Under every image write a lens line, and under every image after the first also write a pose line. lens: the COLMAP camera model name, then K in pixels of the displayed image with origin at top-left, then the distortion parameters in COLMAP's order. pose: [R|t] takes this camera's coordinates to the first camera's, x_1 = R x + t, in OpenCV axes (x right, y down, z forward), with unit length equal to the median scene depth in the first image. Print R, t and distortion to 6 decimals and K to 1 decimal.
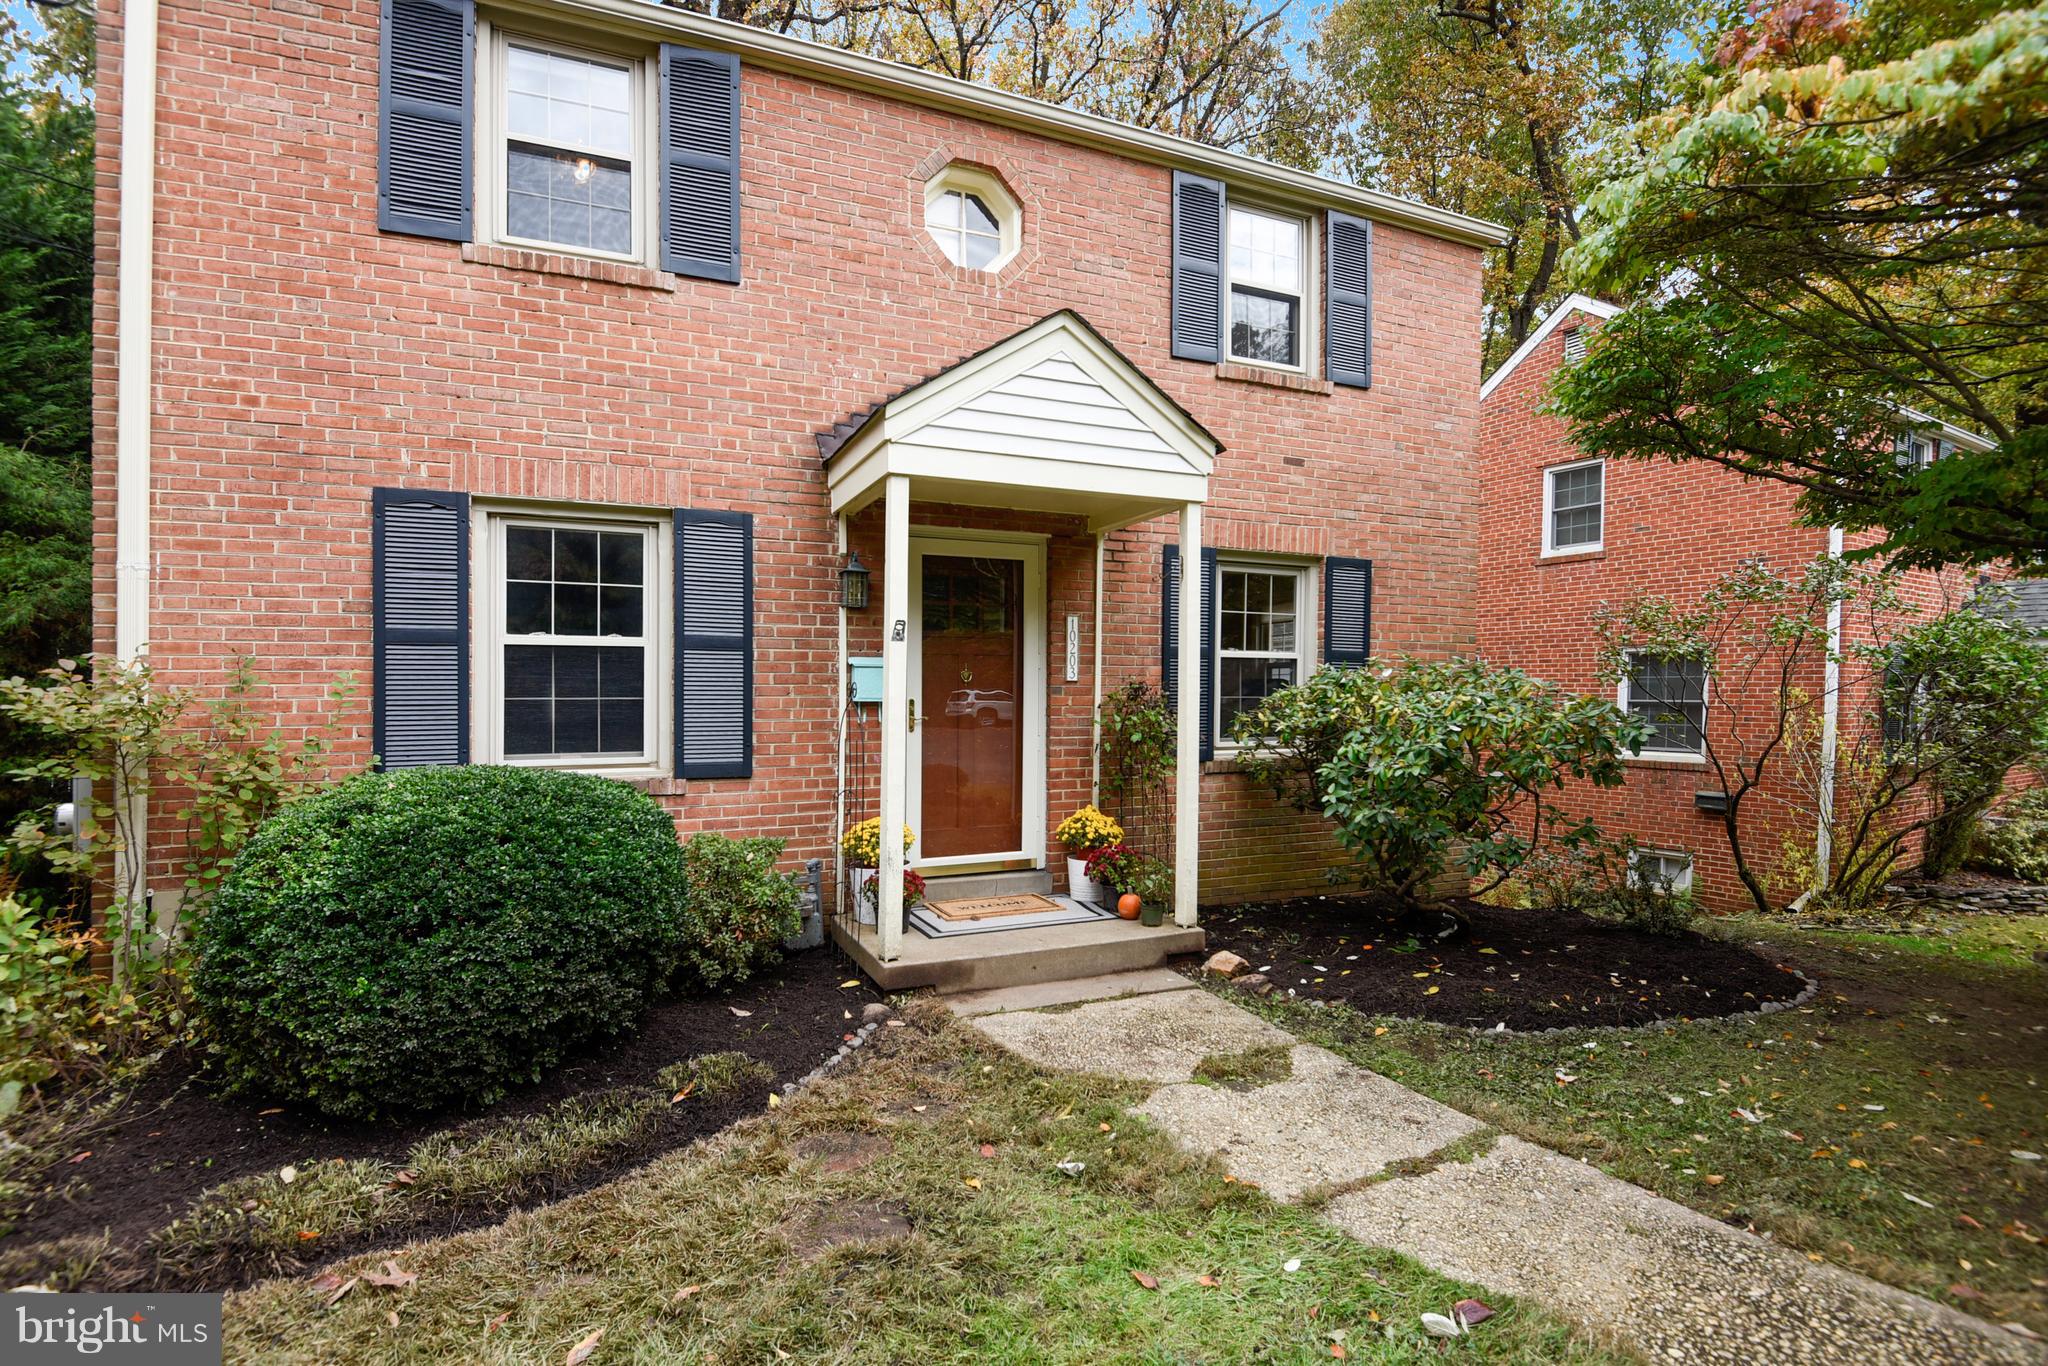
lens RADIAL K [[977.6, 0, 1029.1], [0, 977.6, 727.4], [0, 0, 1]] dist [-0.000647, -0.031297]
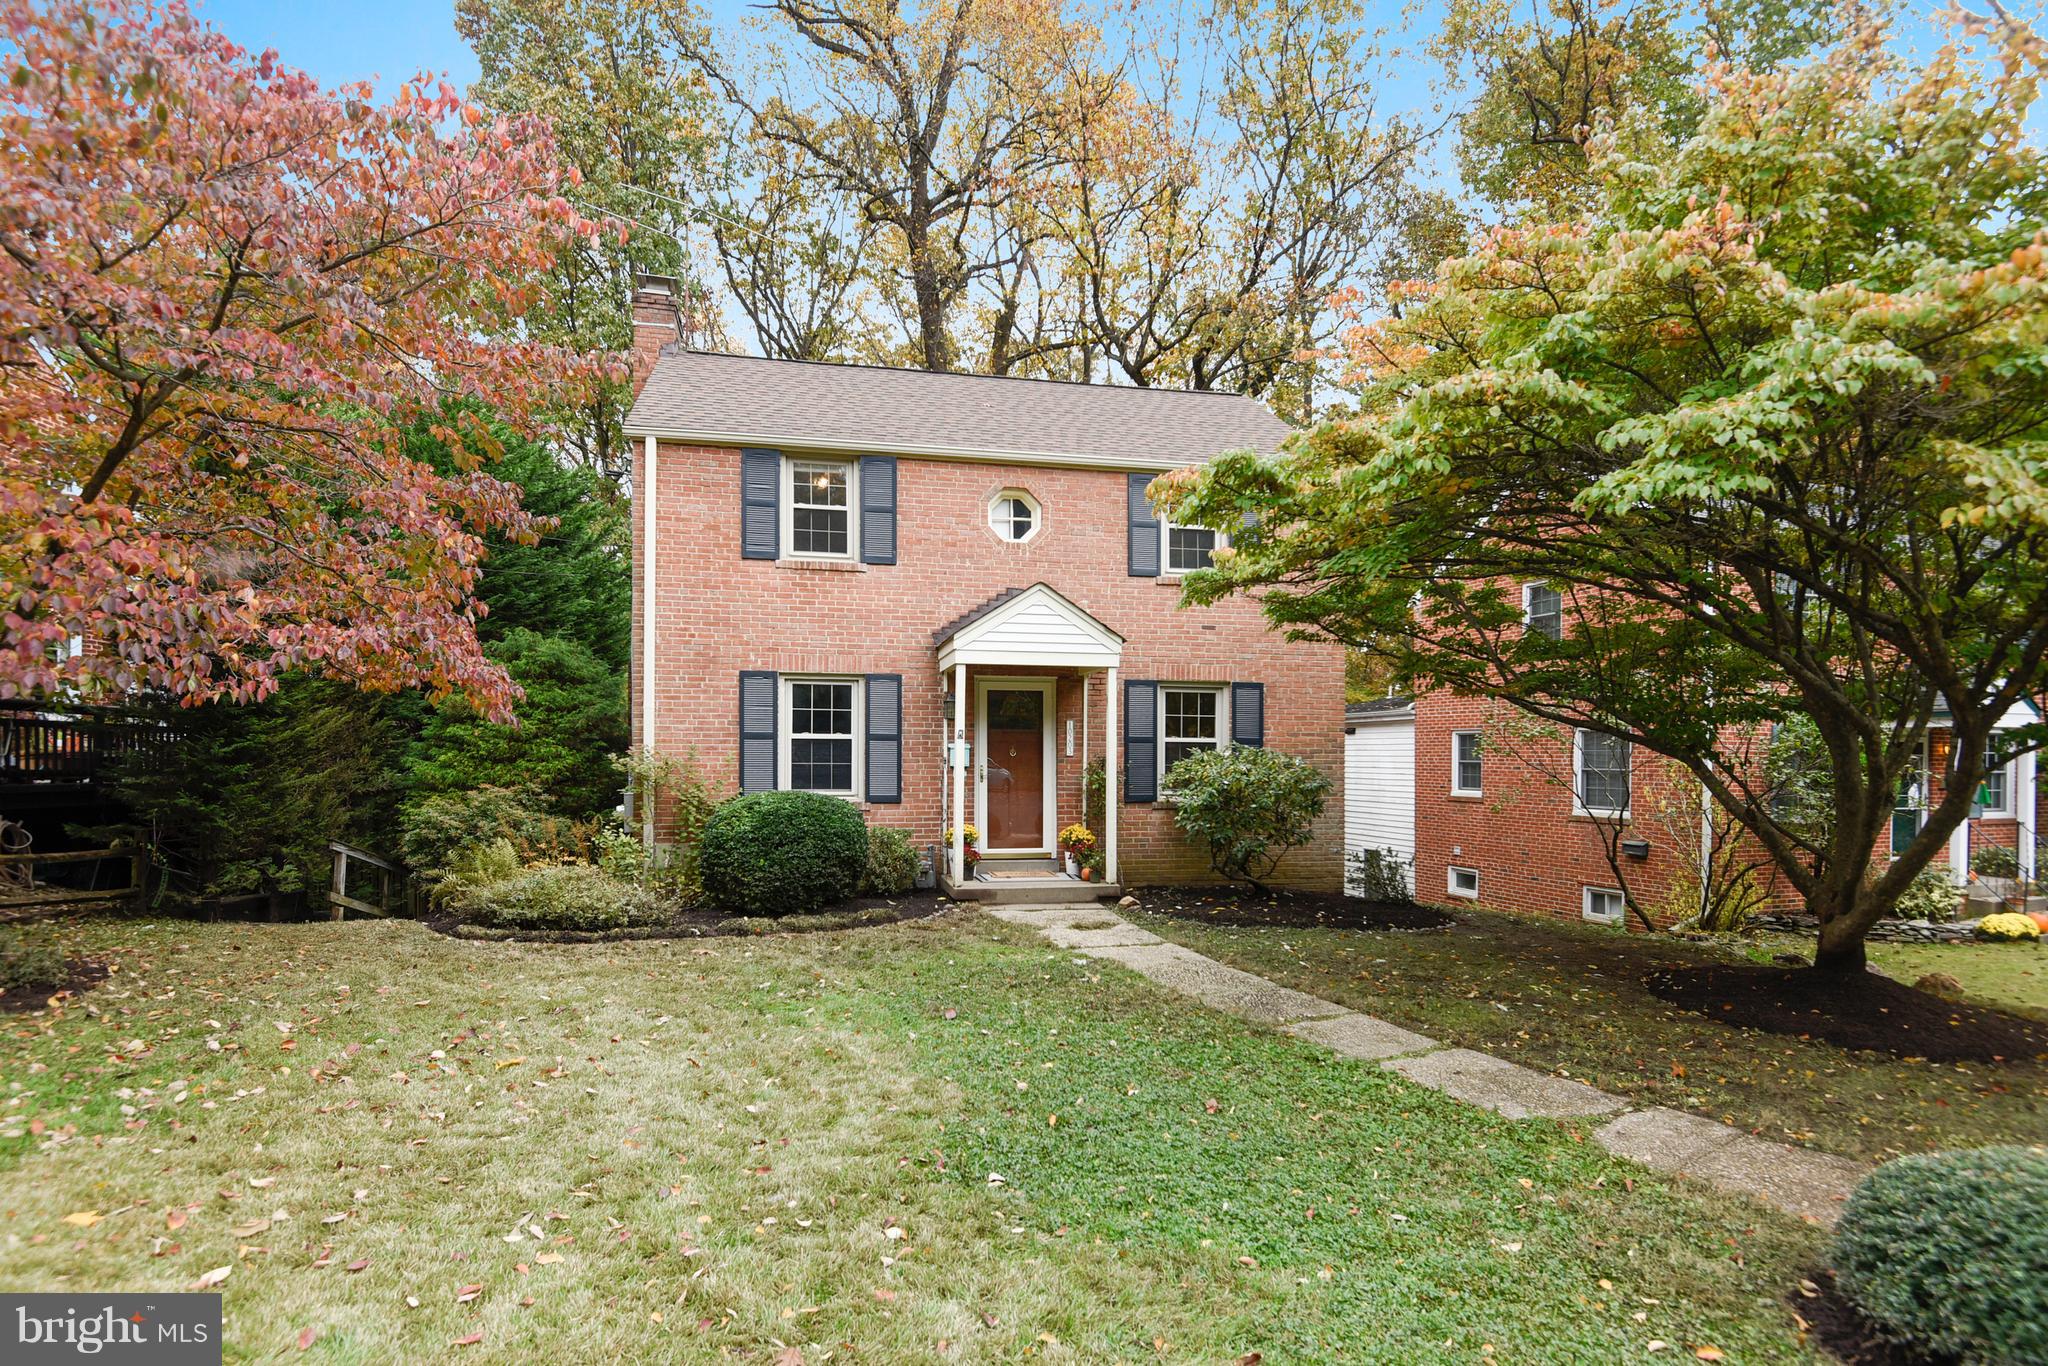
lens RADIAL K [[1007.6, 0, 993.5], [0, 1007.6, 762.5], [0, 0, 1]] dist [-0.000478, -0.022614]
pose [[0.976044, 0.007157, -0.217455, 0.368059], [-0.013385, 0.999541, -0.027179, 0.021954], [0.217160, 0.029439, 0.975692, -1.023366]]
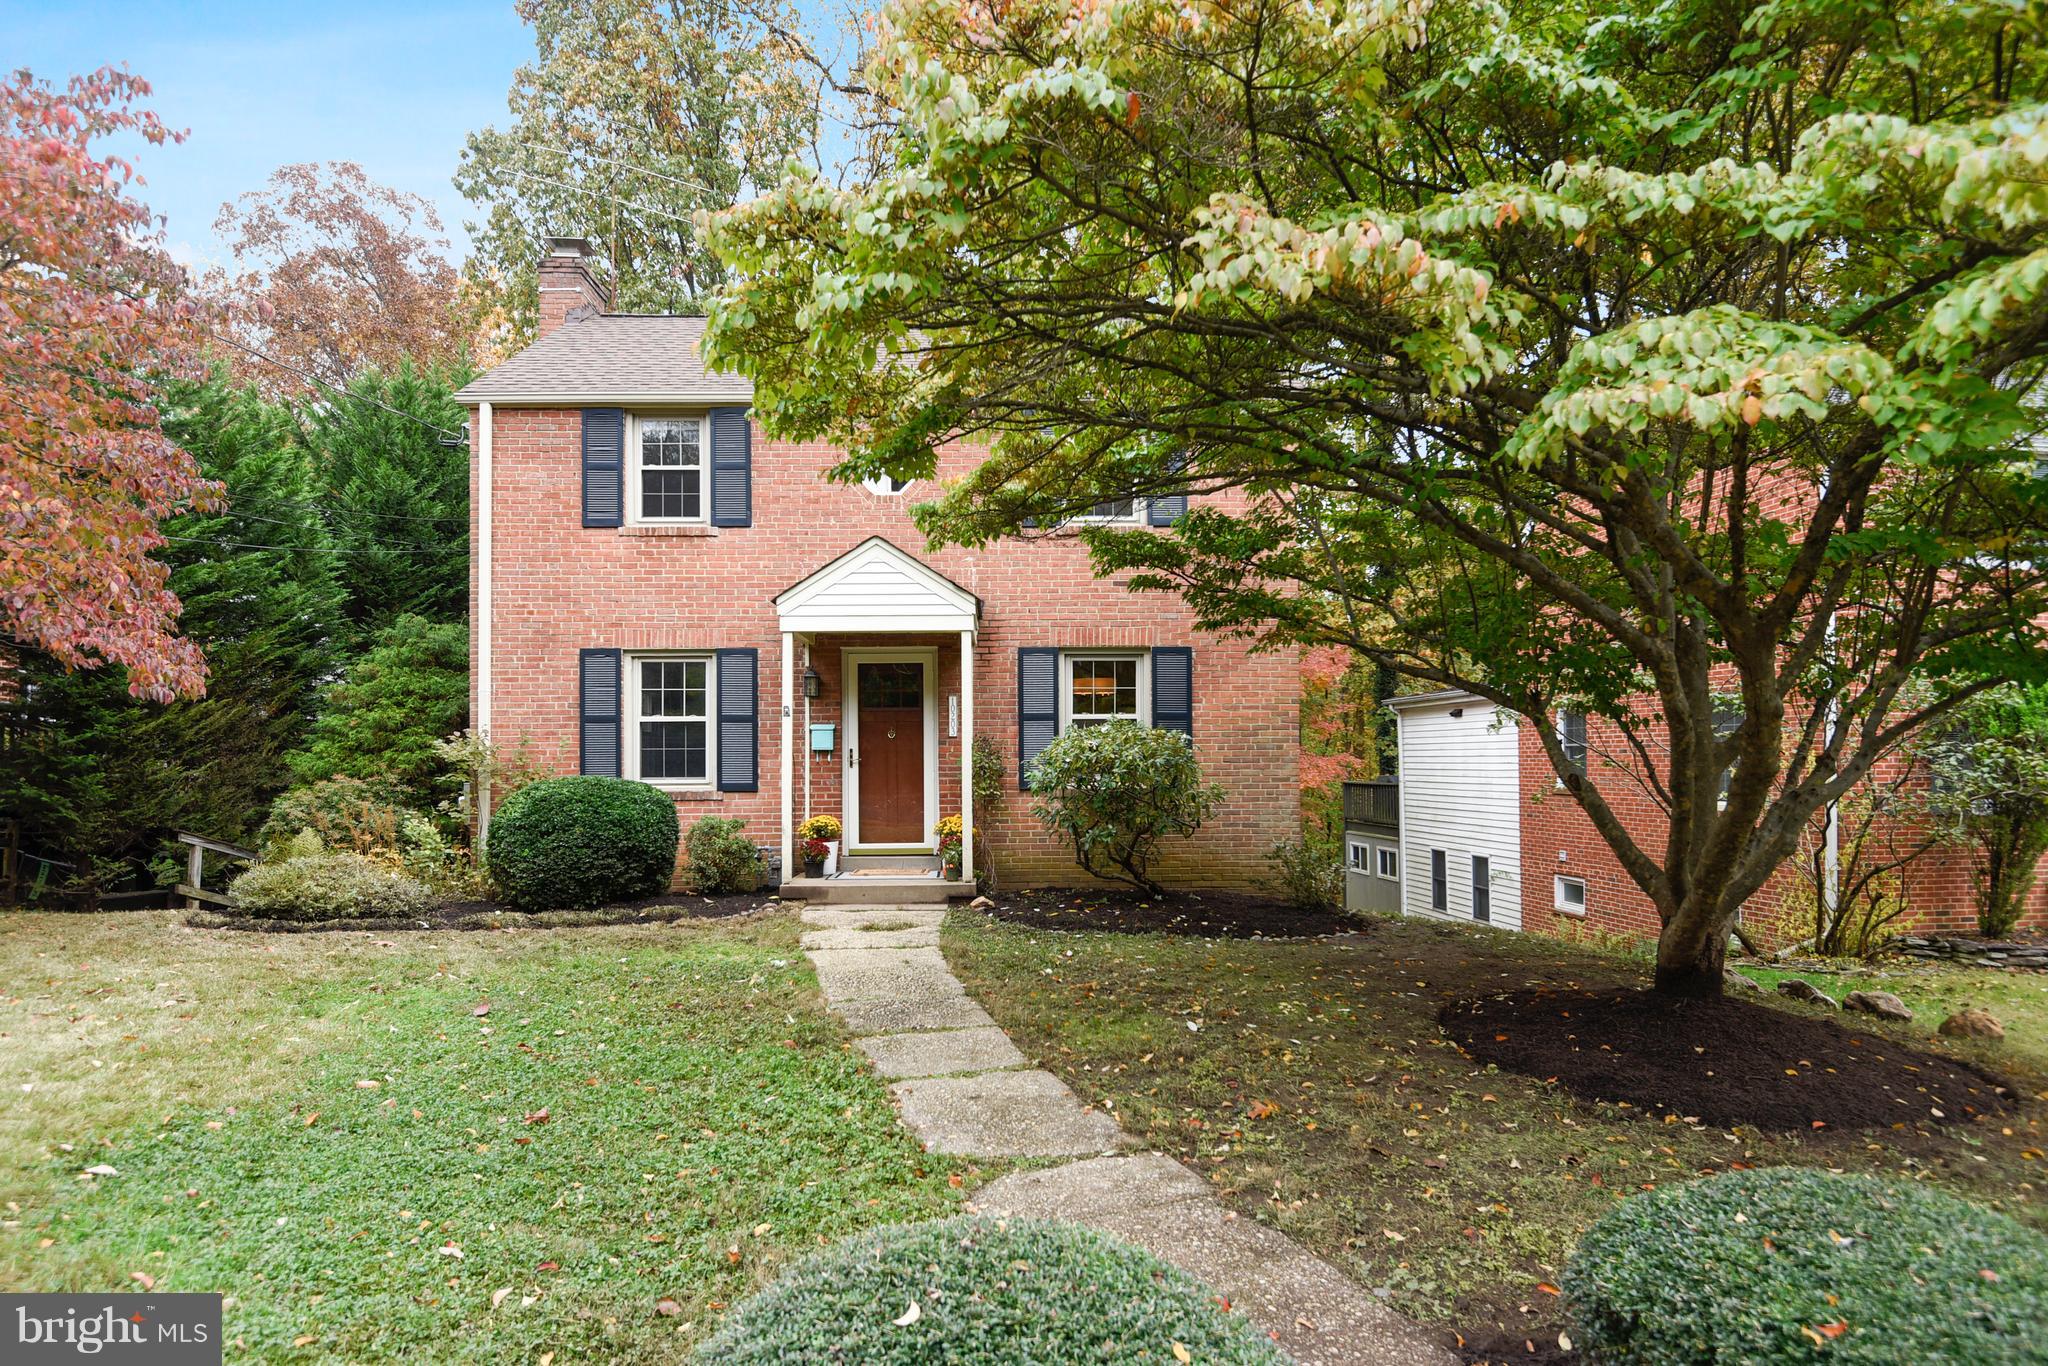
lens RADIAL K [[1113.4, 0, 1027.0], [0, 1113.4, 757.0], [0, 0, 1]] dist [-0.006316, -0.001608]
pose [[0.921662, -0.008265, -0.387906, 1.000821], [-0.007096, 0.999247, -0.038151, 0.063424], [0.387929, 0.037915, 0.920909, -0.729276]]
